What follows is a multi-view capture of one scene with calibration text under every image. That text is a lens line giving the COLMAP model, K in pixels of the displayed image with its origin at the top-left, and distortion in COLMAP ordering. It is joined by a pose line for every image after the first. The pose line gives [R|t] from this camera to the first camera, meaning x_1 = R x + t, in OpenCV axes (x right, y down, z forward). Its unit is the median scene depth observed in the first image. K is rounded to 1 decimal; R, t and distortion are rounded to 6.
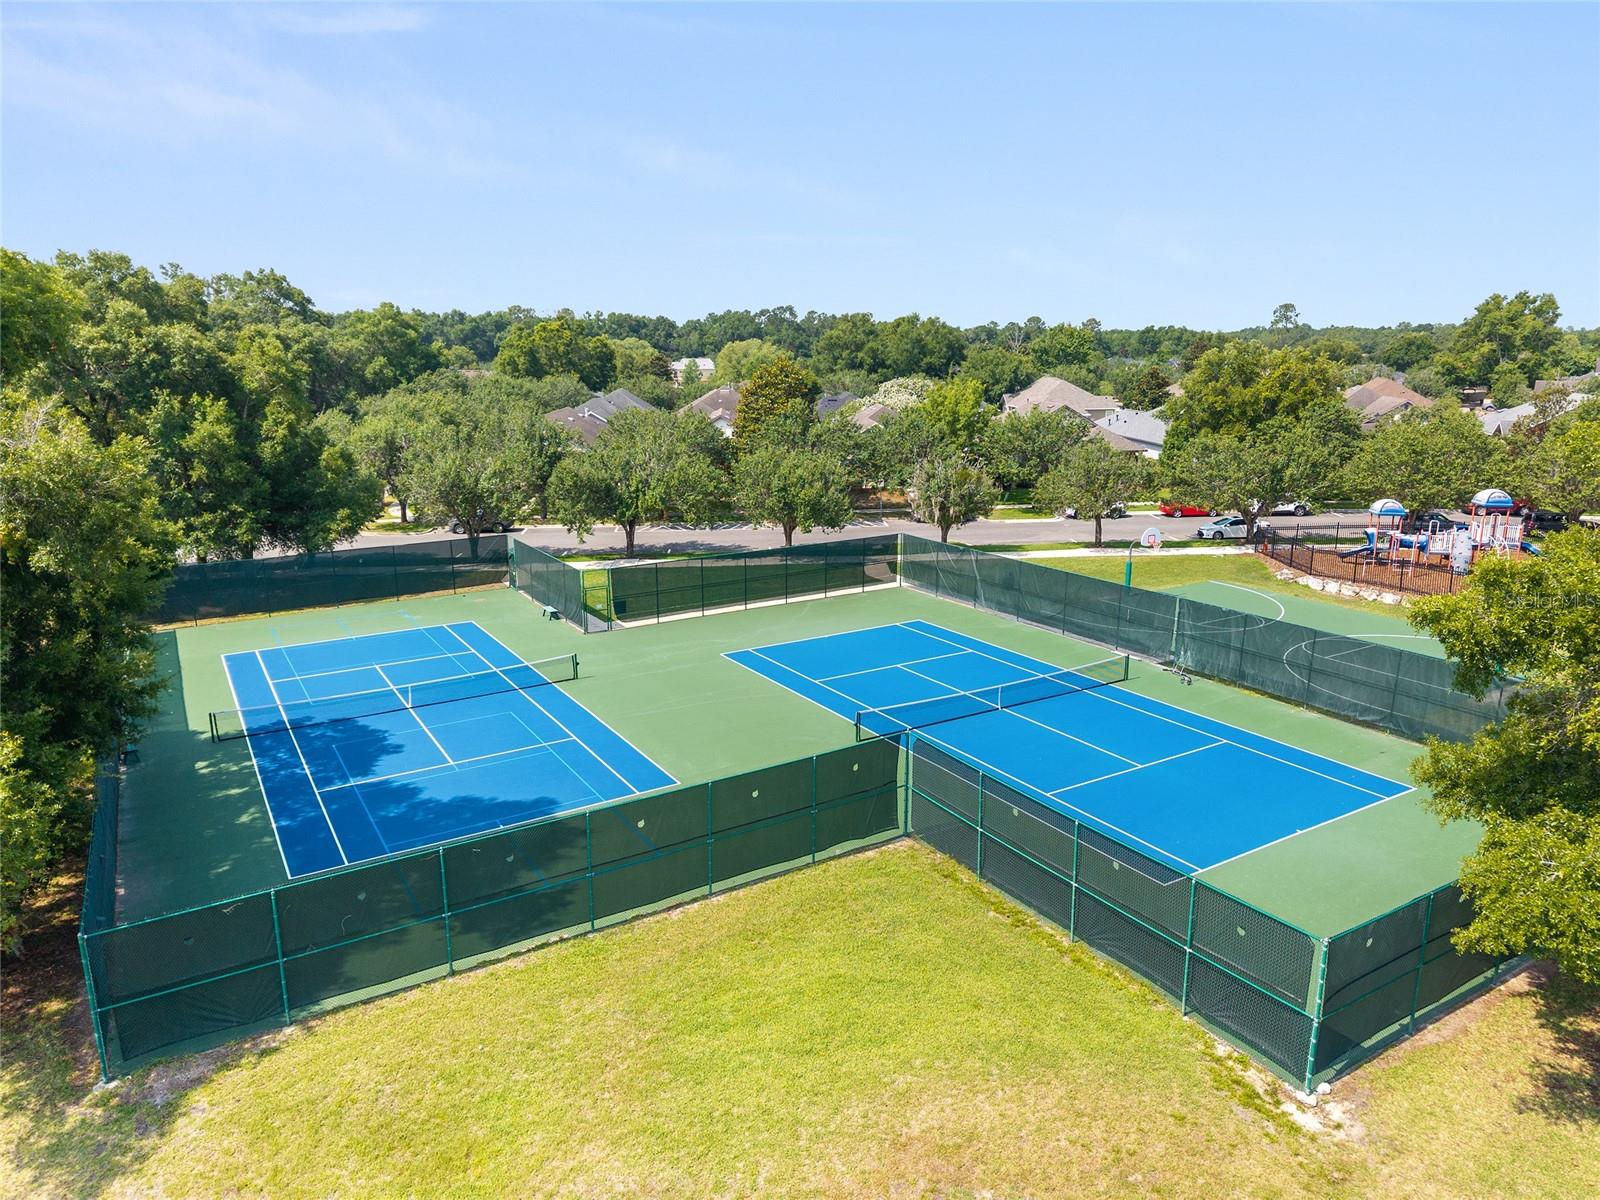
lens RADIAL K [[1061.2, 0, 788.5], [0, 1061.2, 604.2], [0, 0, 1]] dist [0.052153, -0.057701]
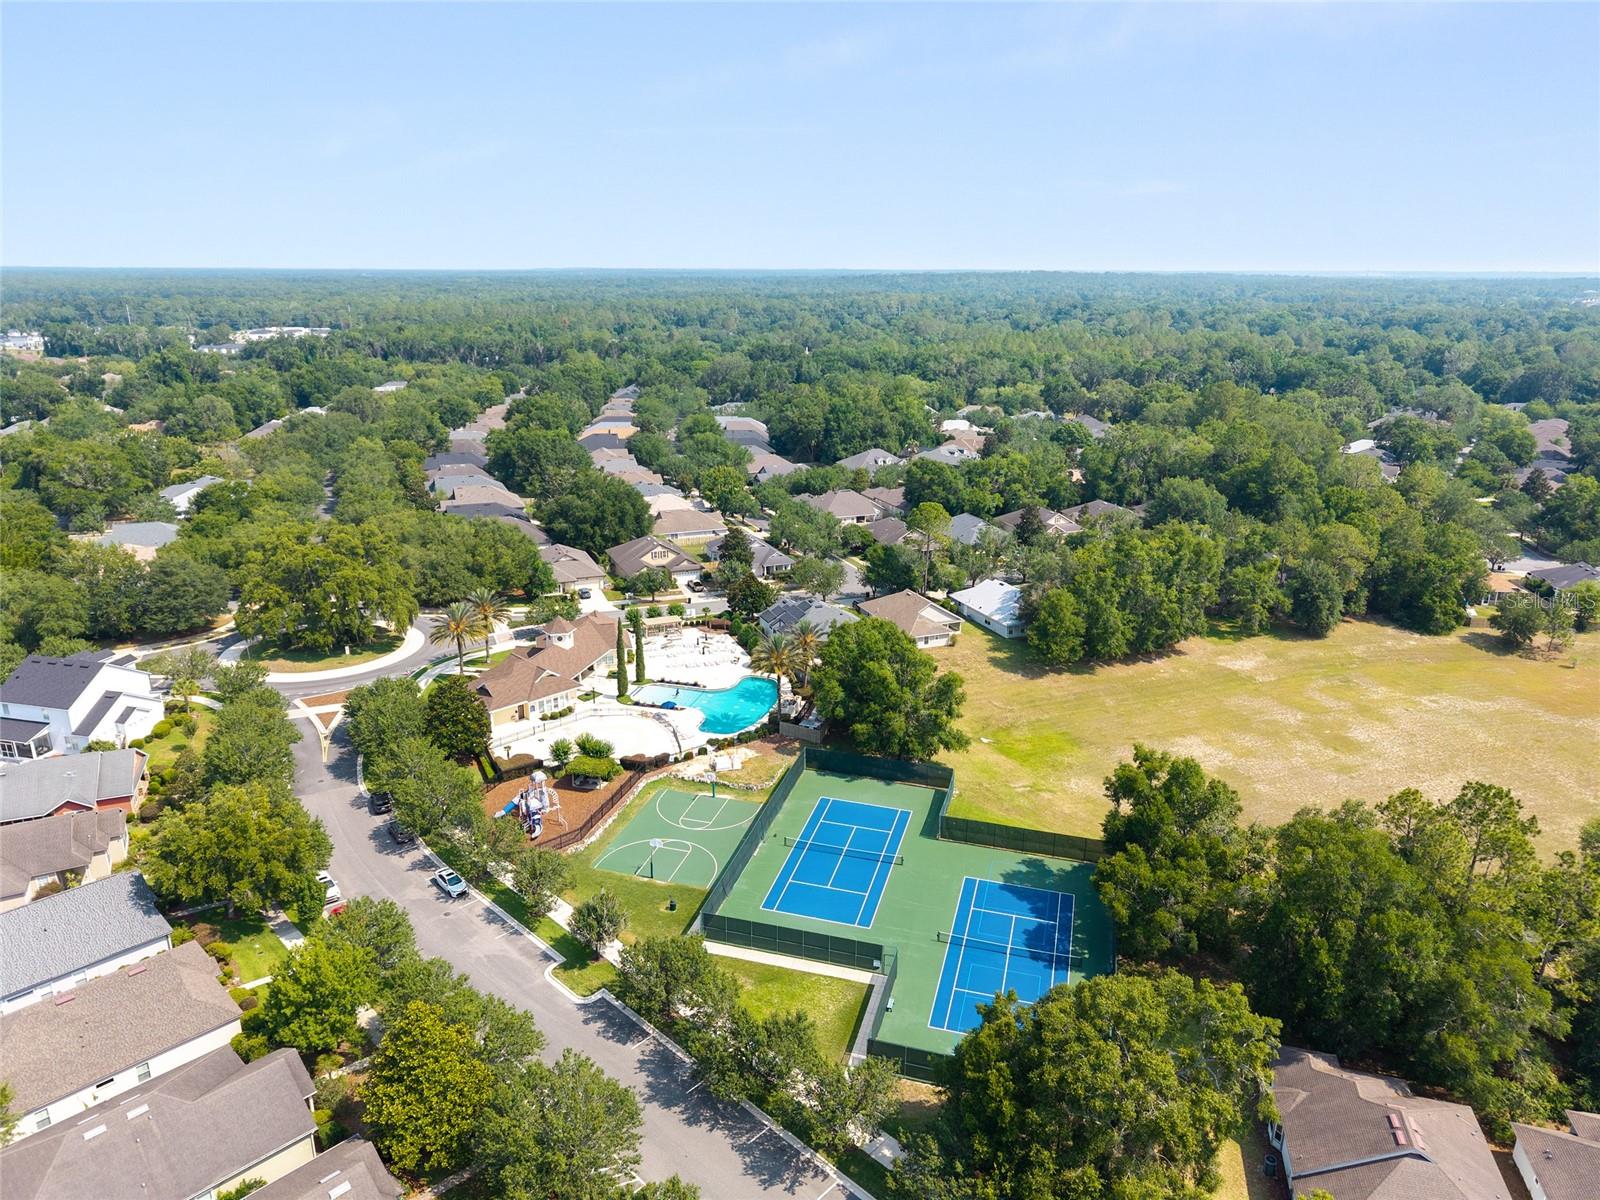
lens RADIAL K [[1061.2, 0, 788.5], [0, 1061.2, 604.2], [0, 0, 1]] dist [0.052153, -0.057701]
pose [[-0.679075, -0.217913, 0.700979, -1.852220], [0.171164, 0.881596, 0.439877, -2.122183], [-0.713835, 0.418691, -0.561371, 2.843706]]
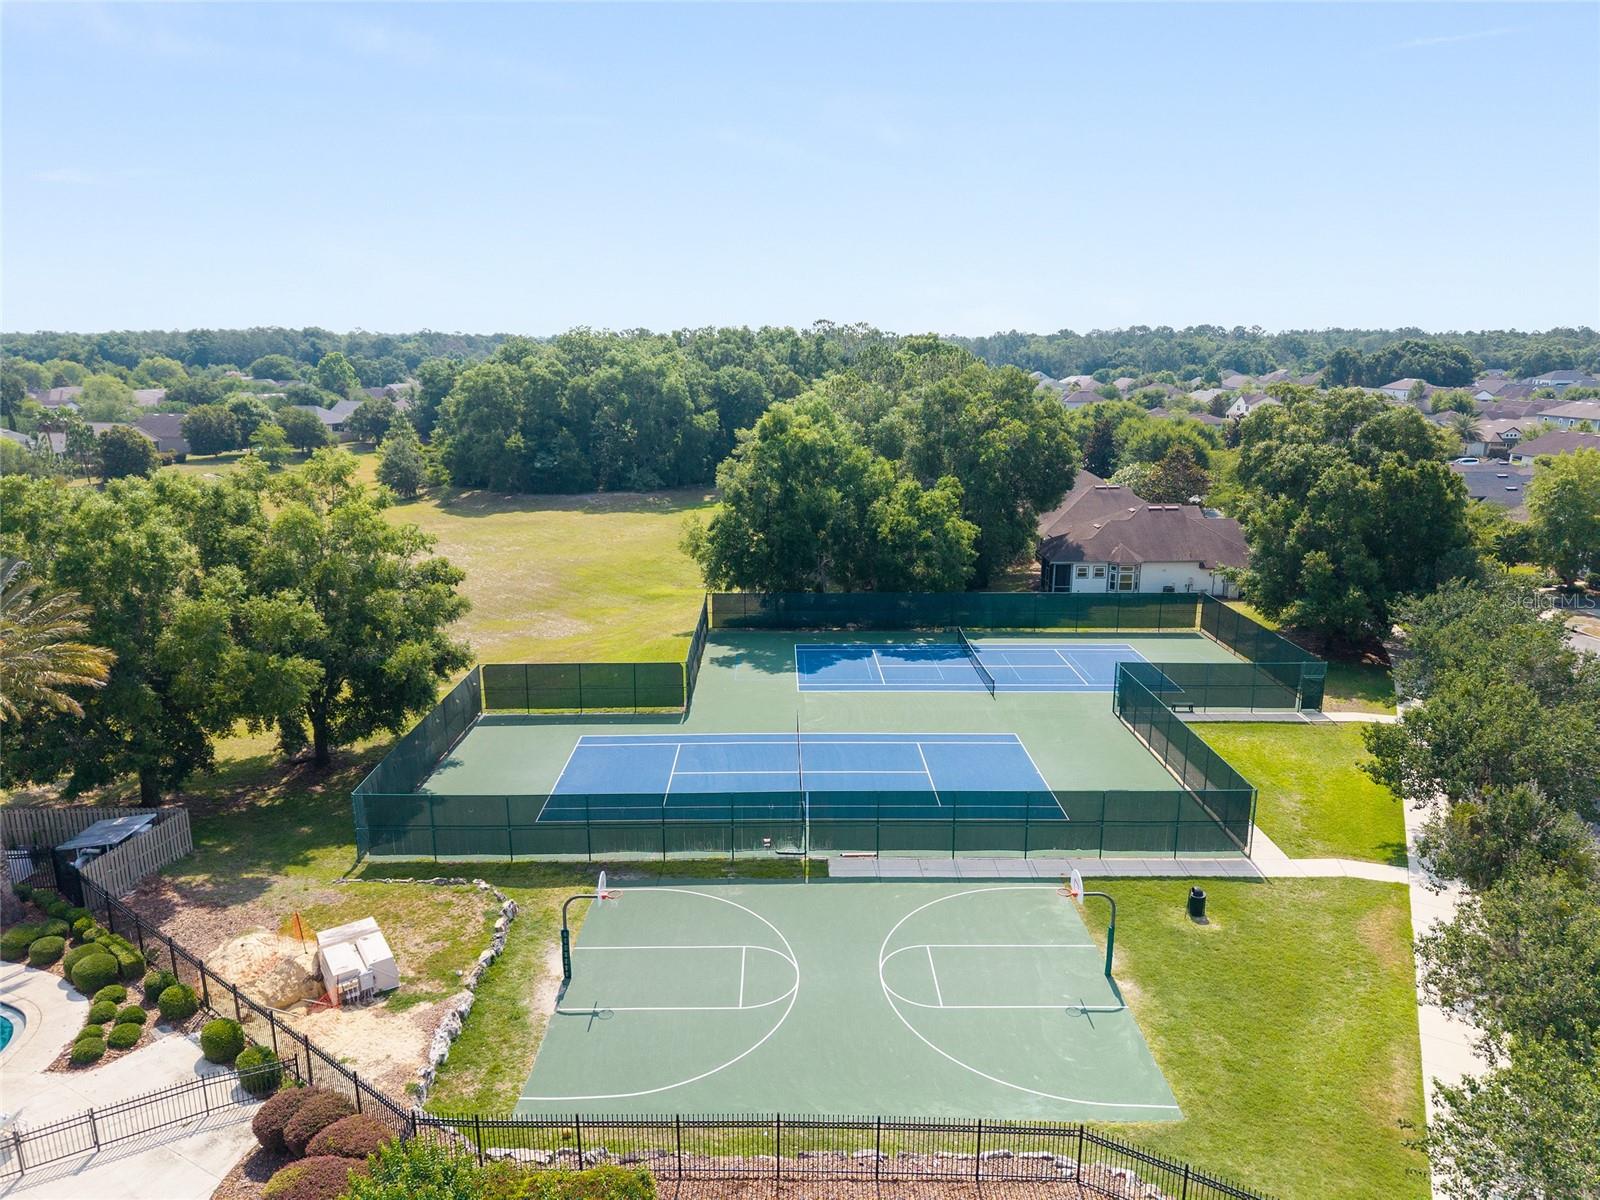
lens RADIAL K [[1061.2, 0, 788.5], [0, 1061.2, 604.2], [0, 0, 1]] dist [0.052153, -0.057701]
pose [[-0.509385, 0.214315, -0.833424, 1.509537], [-0.196974, 0.913741, 0.355358, -0.677648], [0.837692, 0.345176, -0.423231, 1.716425]]
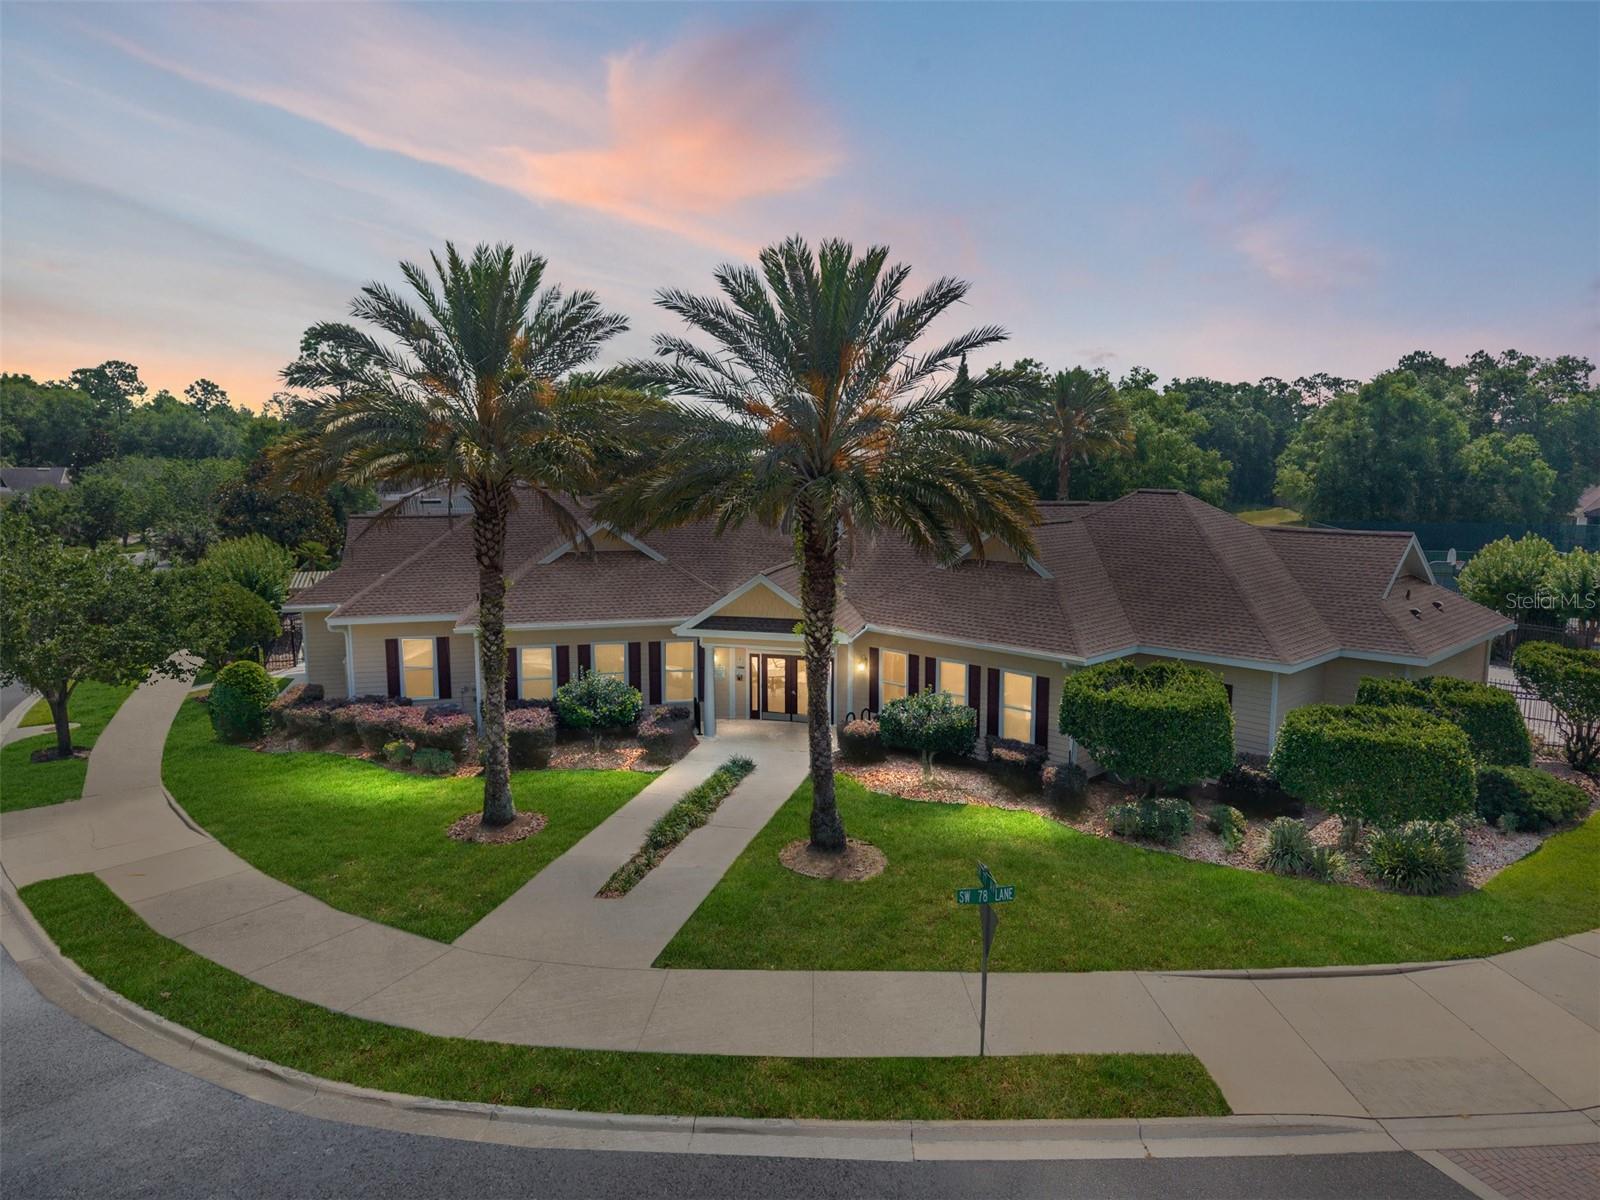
lens RADIAL K [[1061.2, 0, 788.5], [0, 1061.2, 604.2], [0, 0, 1]] dist [0.052153, -0.057701]
pose [[-0.736848, 0.101462, -0.668402, 2.798475], [-0.156352, 0.936296, 0.314490, -0.330624], [0.657730, 0.336238, -0.674044, 1.723150]]
